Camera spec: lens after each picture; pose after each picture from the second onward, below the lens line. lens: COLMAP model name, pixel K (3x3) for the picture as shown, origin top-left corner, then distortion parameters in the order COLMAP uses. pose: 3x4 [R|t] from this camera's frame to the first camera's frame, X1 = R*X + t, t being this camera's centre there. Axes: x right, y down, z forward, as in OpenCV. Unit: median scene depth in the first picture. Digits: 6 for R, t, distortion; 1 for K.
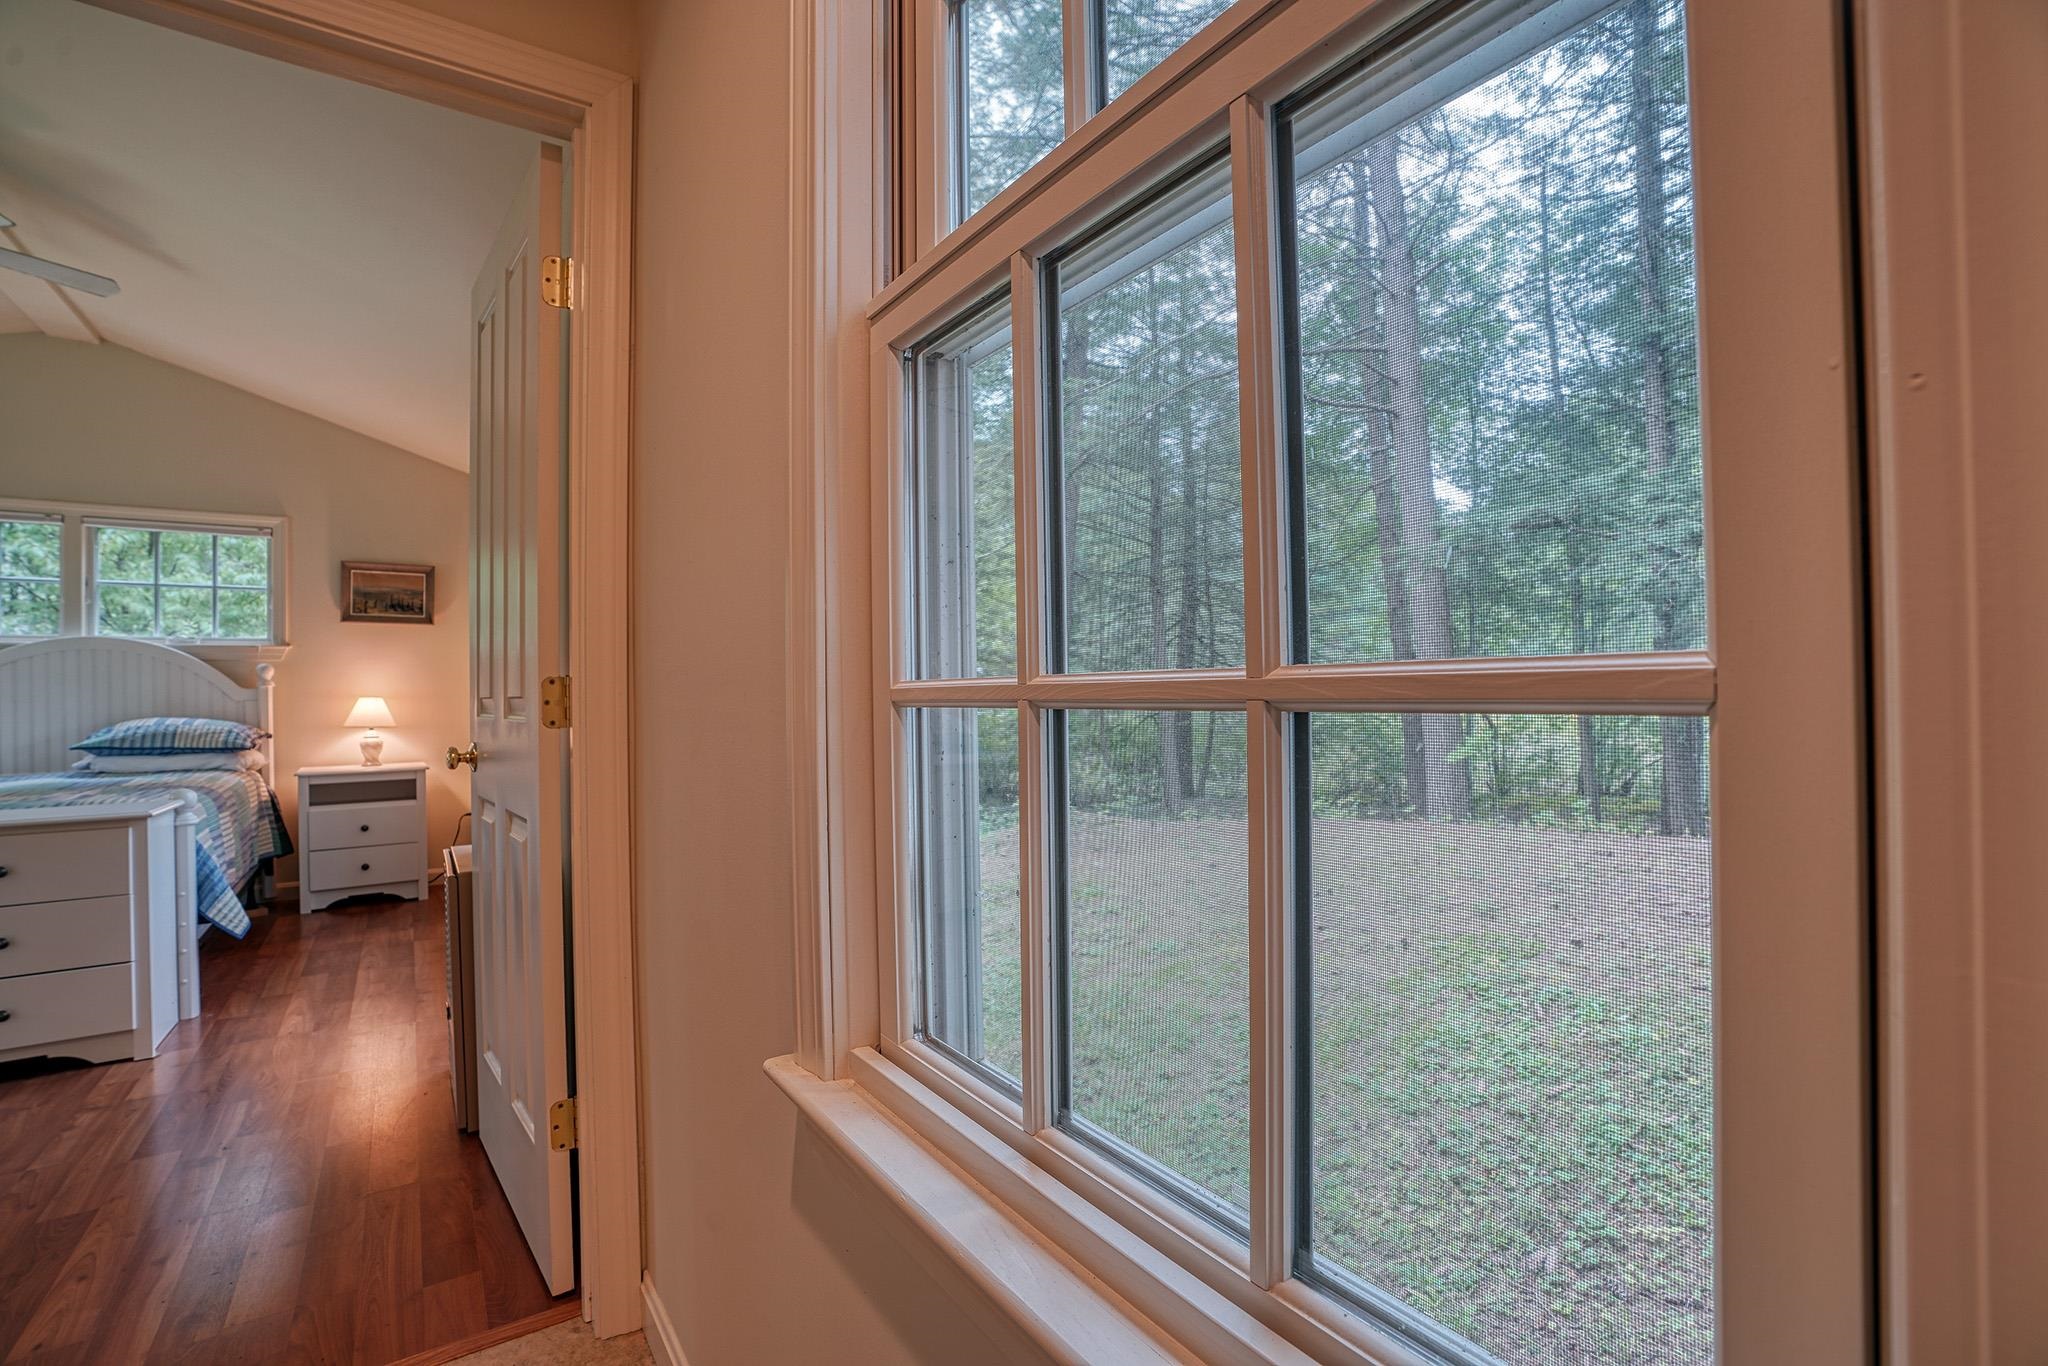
lens RADIAL K [[935.5, 0, 1009.7], [0, 935.5, 684.1], [0, 0, 1]] dist [-0.021166, 0.000966]
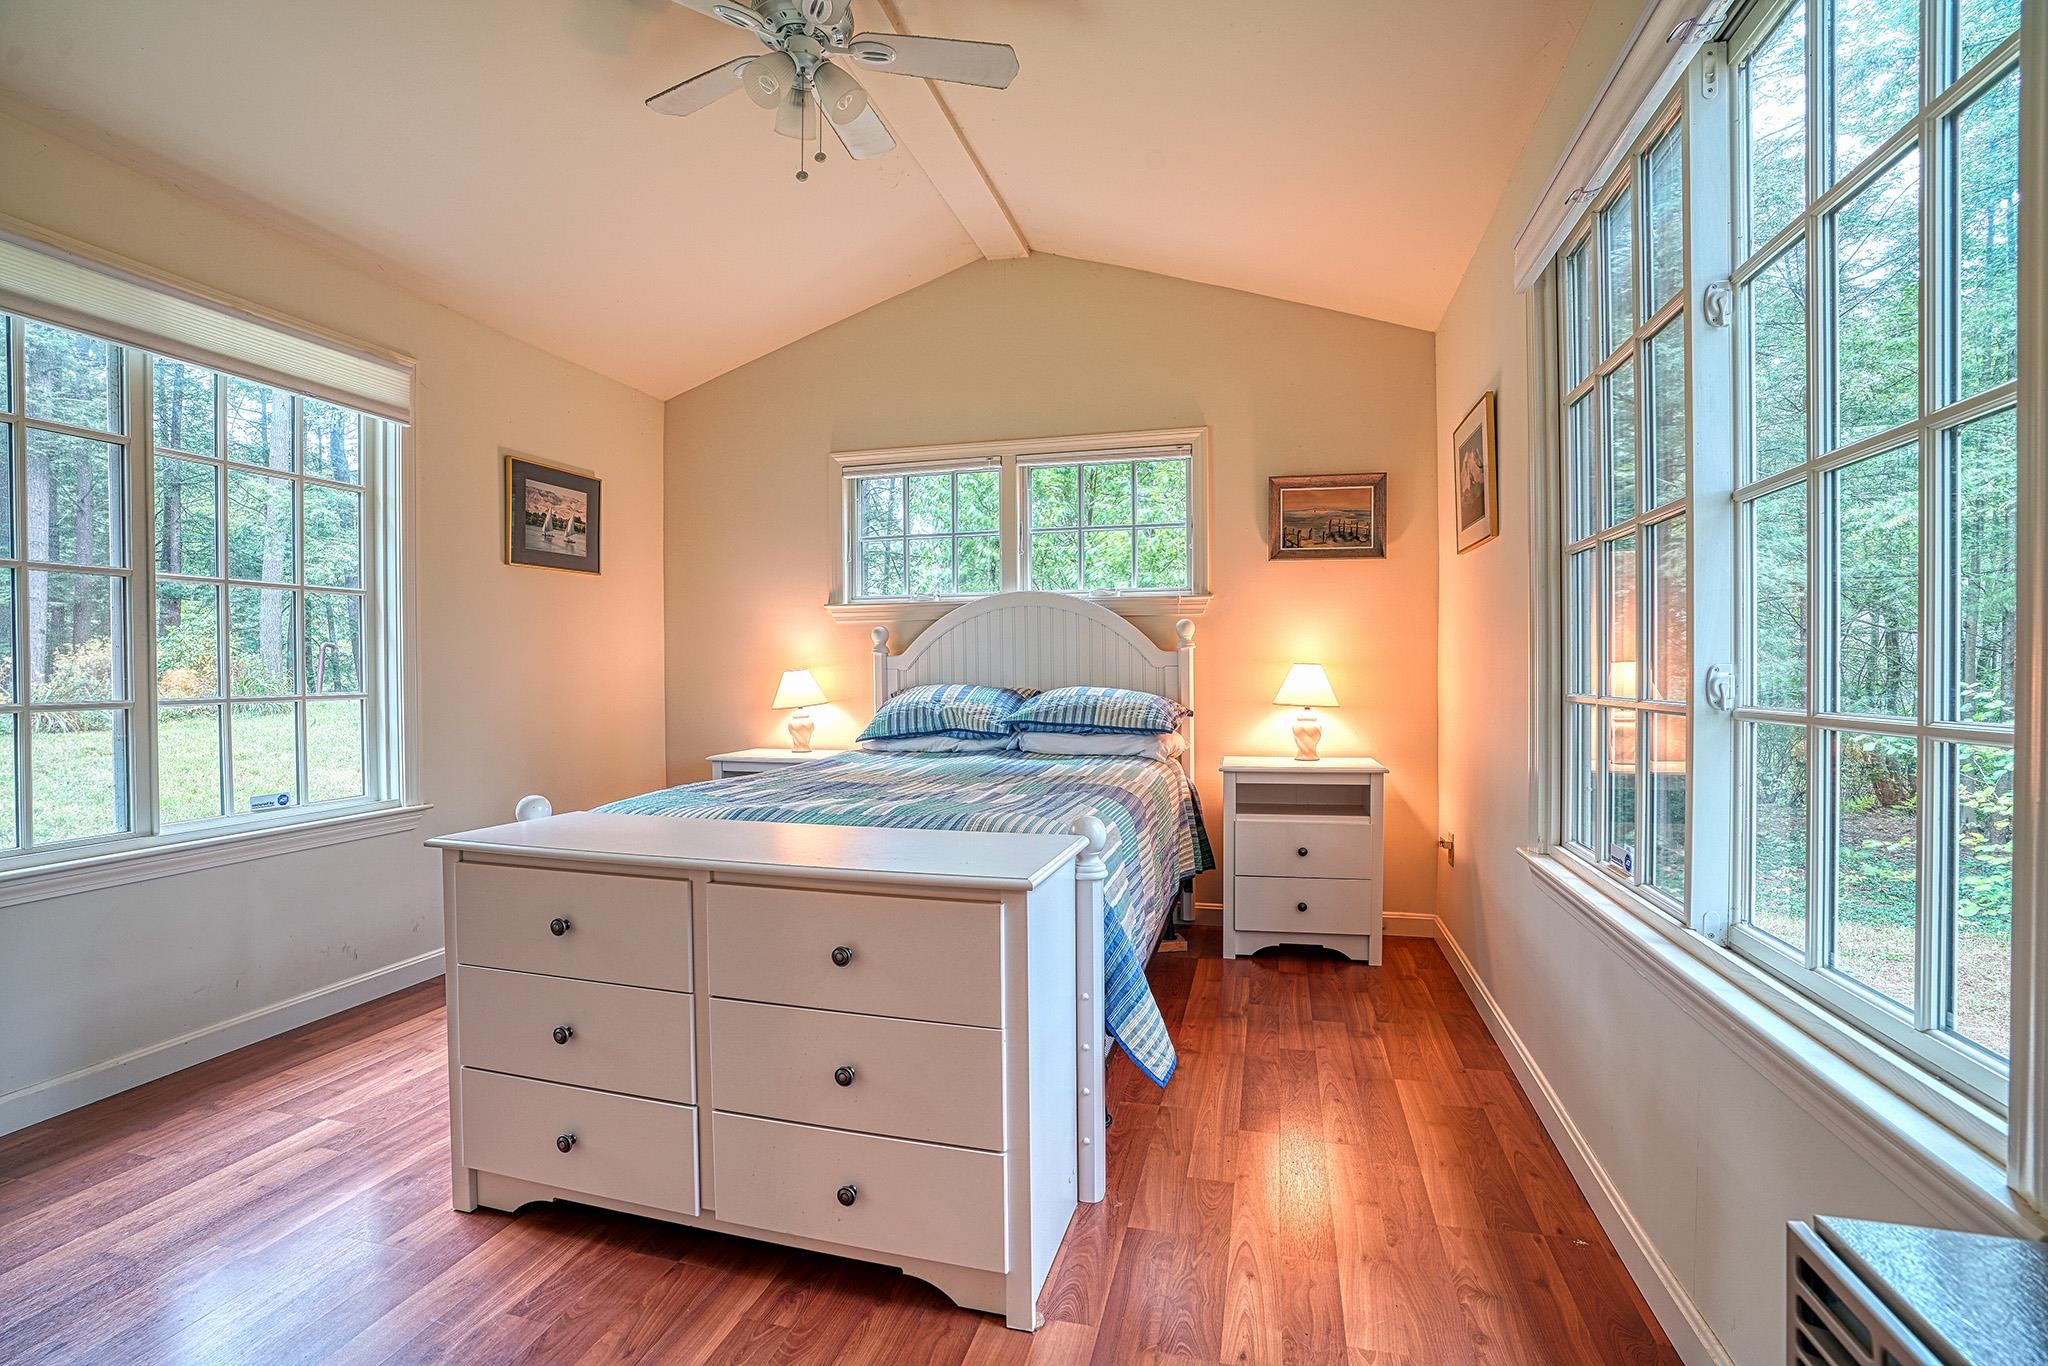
lens RADIAL K [[935.5, 0, 1024.0], [0, 935.5, 677.0], [0, 0, 1]] dist [-0.021166, 0.000966]
pose [[0.671547, 0.019029, -0.740717, -0.329350], [0.001956, 0.999621, 0.027453, 0.004821], [0.740959, -0.019884, 0.671256, 0.387684]]
